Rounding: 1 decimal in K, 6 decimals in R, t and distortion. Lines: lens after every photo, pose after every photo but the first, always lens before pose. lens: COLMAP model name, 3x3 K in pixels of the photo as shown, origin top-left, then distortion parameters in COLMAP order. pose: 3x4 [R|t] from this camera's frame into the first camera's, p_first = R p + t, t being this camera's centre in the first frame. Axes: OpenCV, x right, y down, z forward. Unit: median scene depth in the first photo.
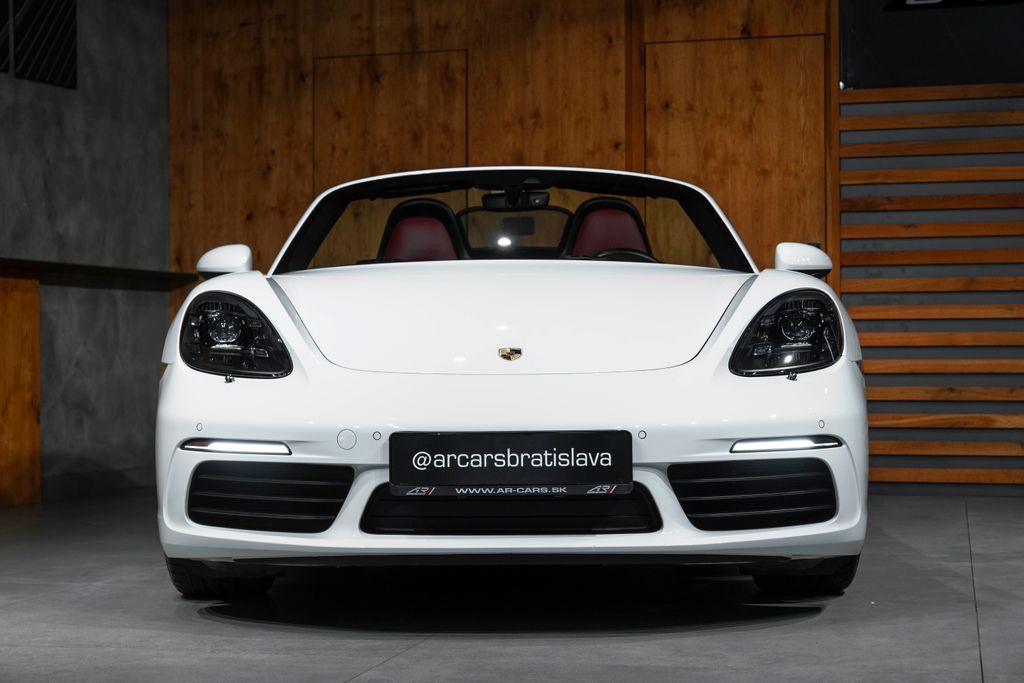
lens RADIAL K [[2005.8, 0, 519.2], [0, 2005.8, 378.3], [0, 0, 1]] dist [0.022239, 0.000000]
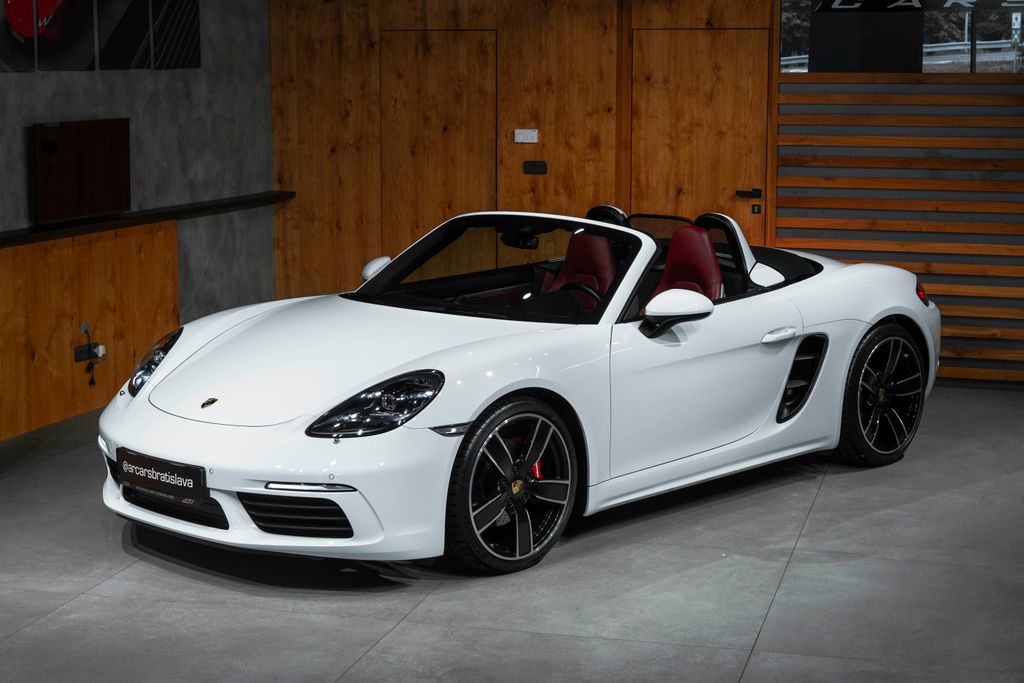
lens RADIAL K [[1806.0, 0, 510.7], [0, 1806.0, 335.7], [0, 0, 1]] dist [0.005752, 0.000000]
pose [[0.998716, 0.010060, -0.049646, 0.045305], [-0.002473, 0.988598, 0.150557, -0.151127], [0.050595, -0.150241, 0.987354, -0.194744]]
